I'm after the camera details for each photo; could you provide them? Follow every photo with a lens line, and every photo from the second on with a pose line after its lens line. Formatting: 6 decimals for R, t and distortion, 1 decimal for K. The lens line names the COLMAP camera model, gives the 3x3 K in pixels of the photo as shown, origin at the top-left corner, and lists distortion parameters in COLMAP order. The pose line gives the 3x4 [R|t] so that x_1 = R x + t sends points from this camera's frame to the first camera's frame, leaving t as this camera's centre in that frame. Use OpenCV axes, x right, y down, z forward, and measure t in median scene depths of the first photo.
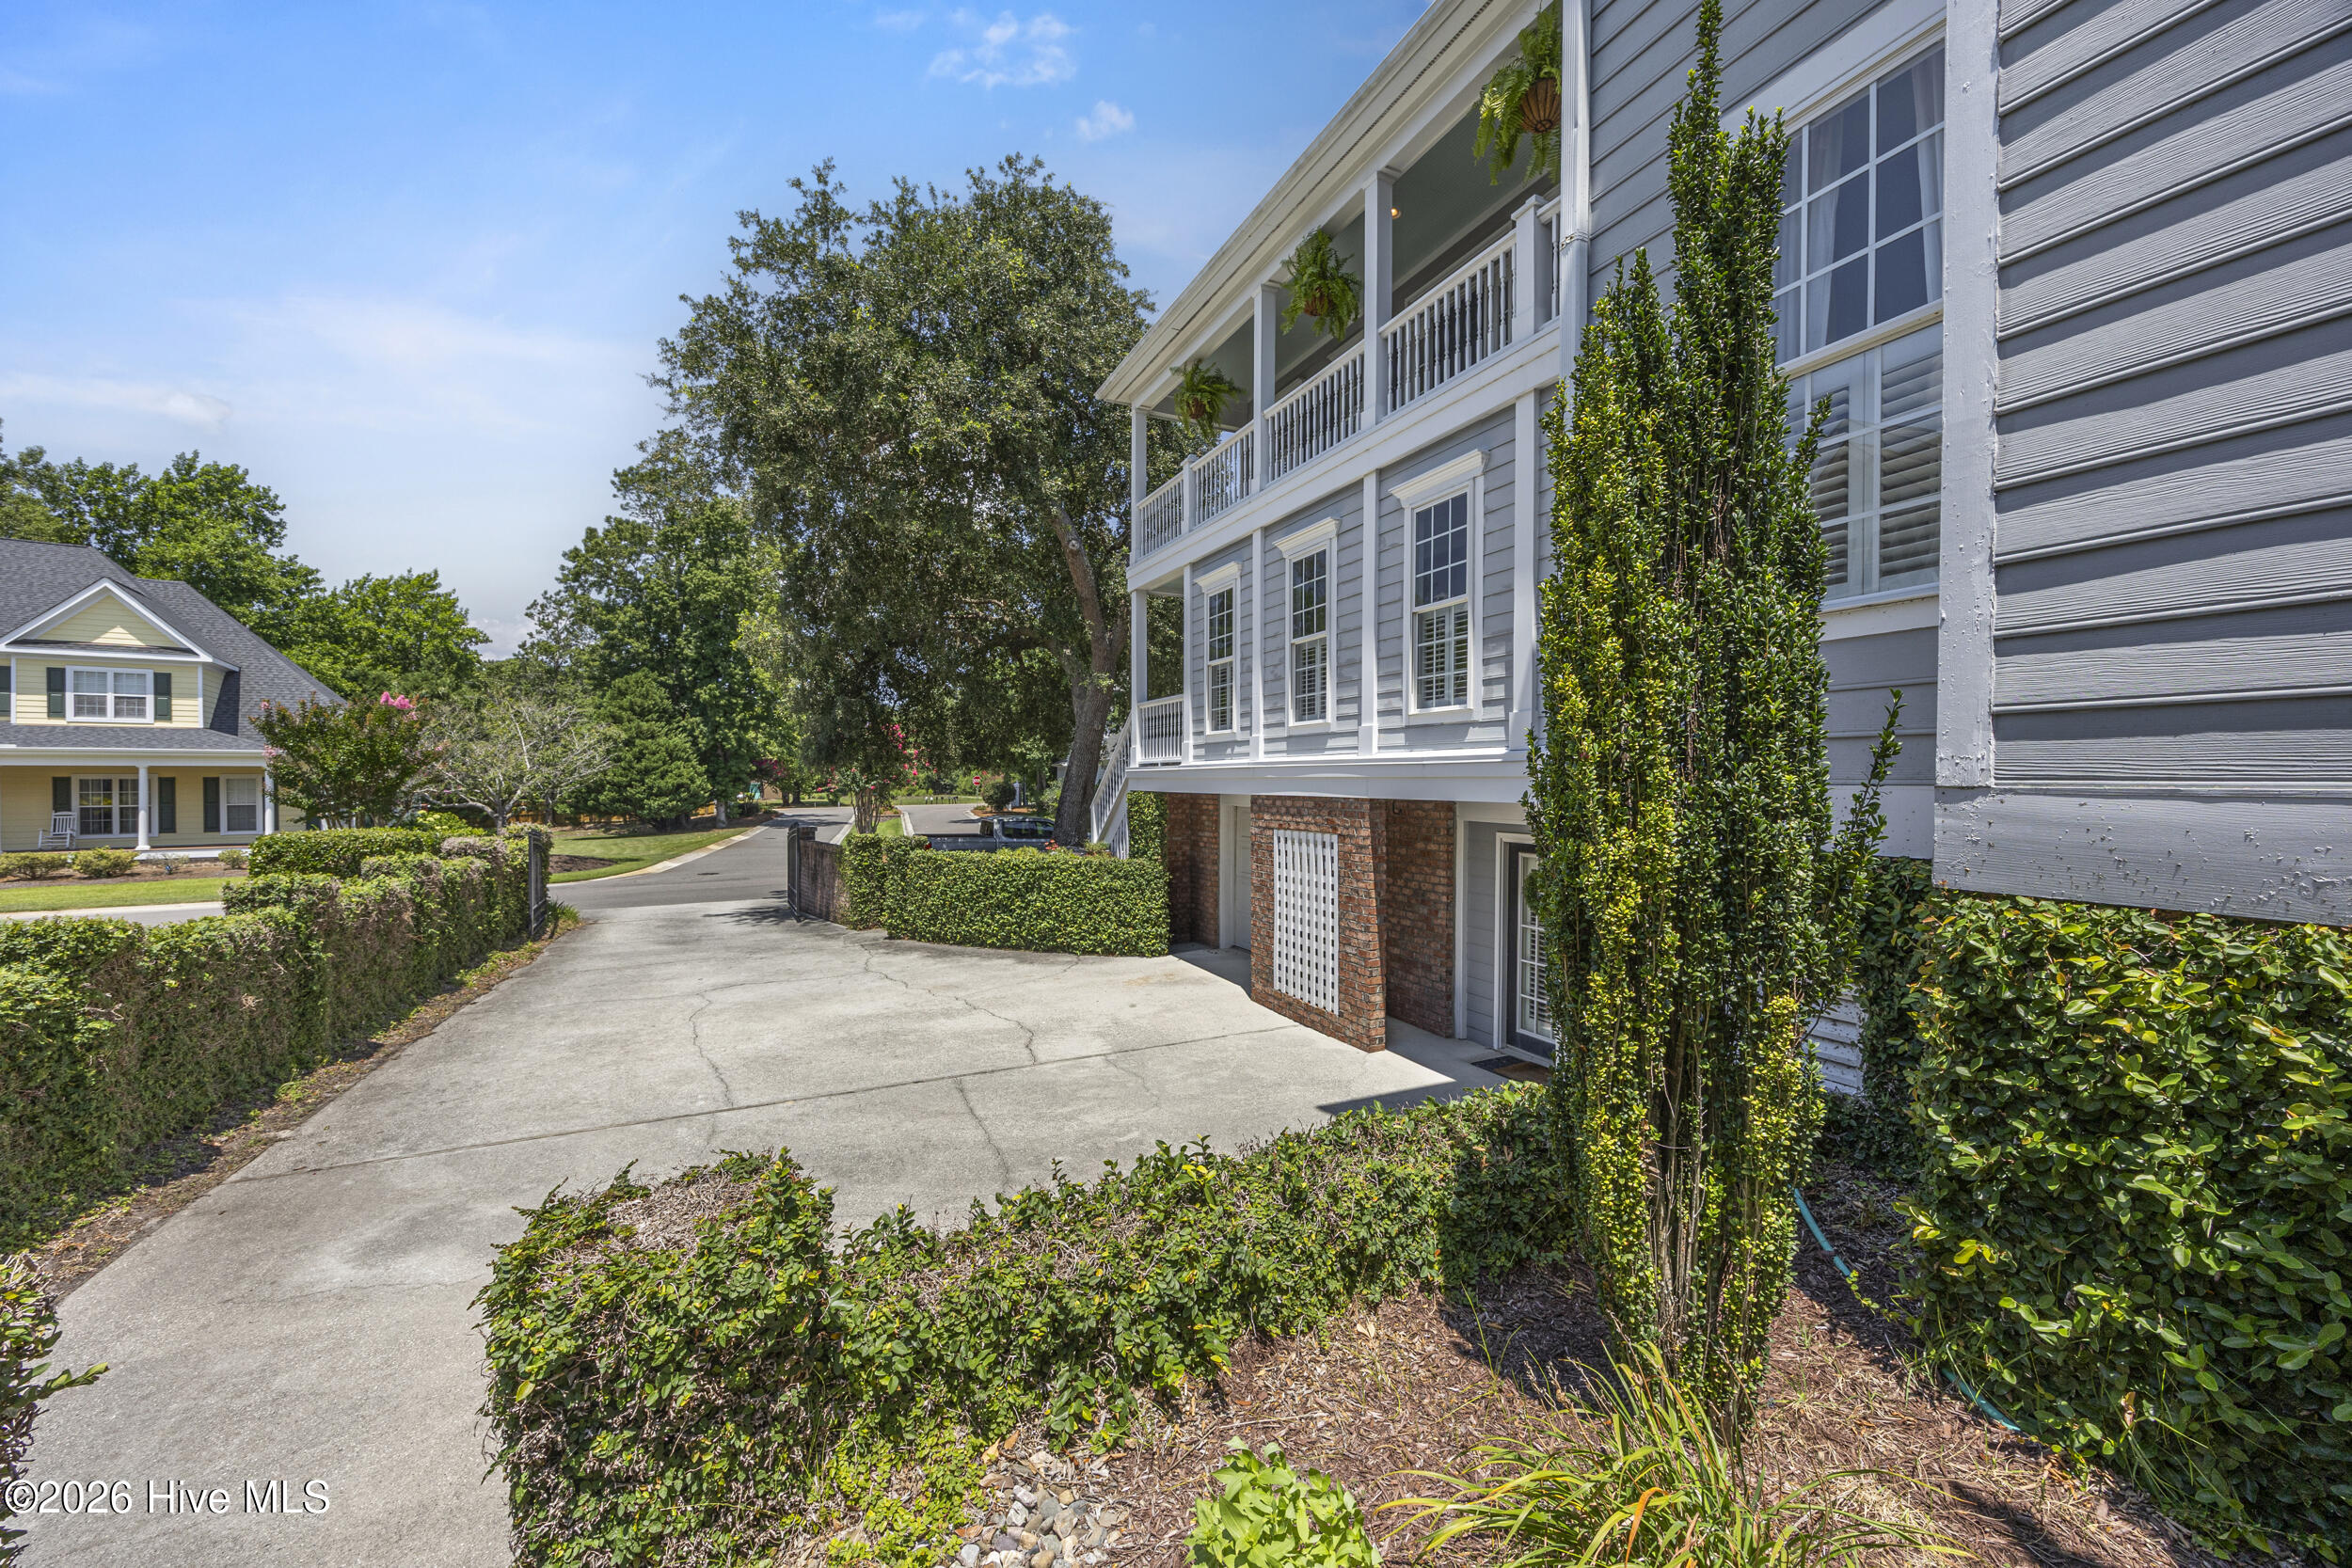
lens RADIAL K [[894.7, 0, 1185.3], [0, 894.7, 796.8], [0, 0, 1]] dist [0.001134, 0.000023]
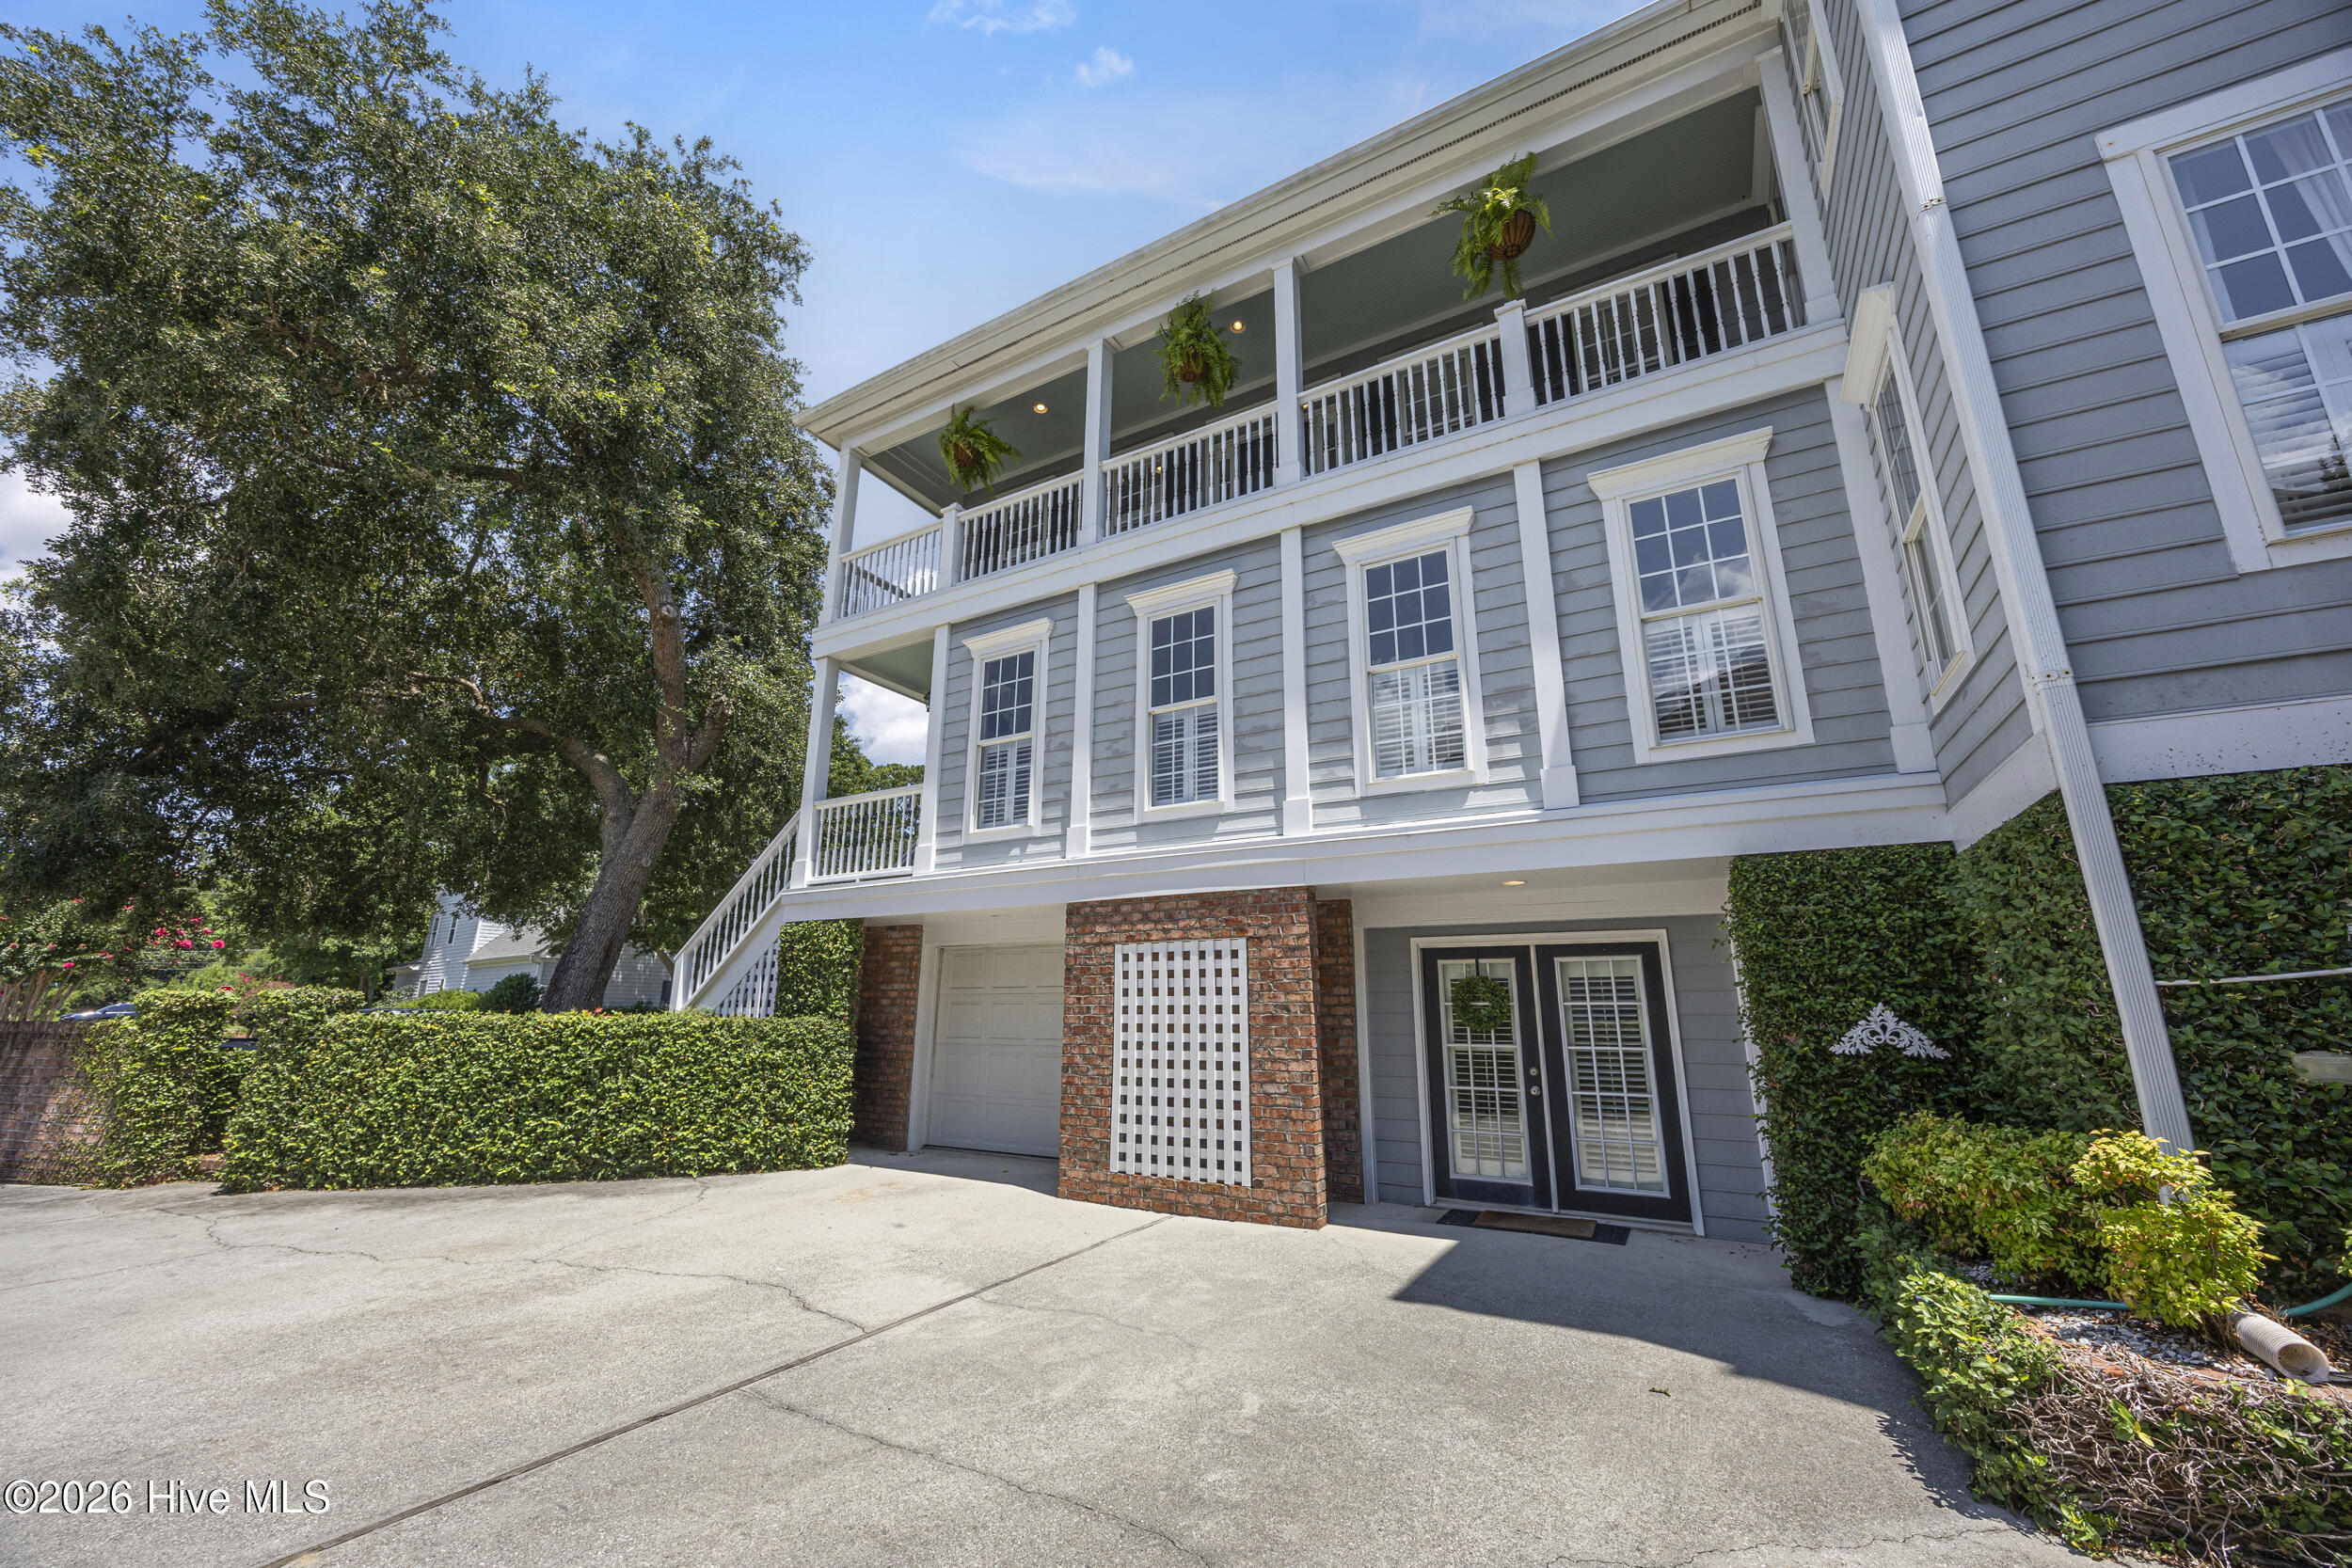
lens RADIAL K [[893.3, 0, 1182.4], [0, 893.3, 791.7], [0, 0, 1]] dist [-0.000624, 0.000034]
pose [[0.820354, 0.141299, 0.554124, -0.313871], [0.007615, 0.966208, -0.257652, 0.114723], [-0.571805, 0.215586, 0.791556, 0.368118]]
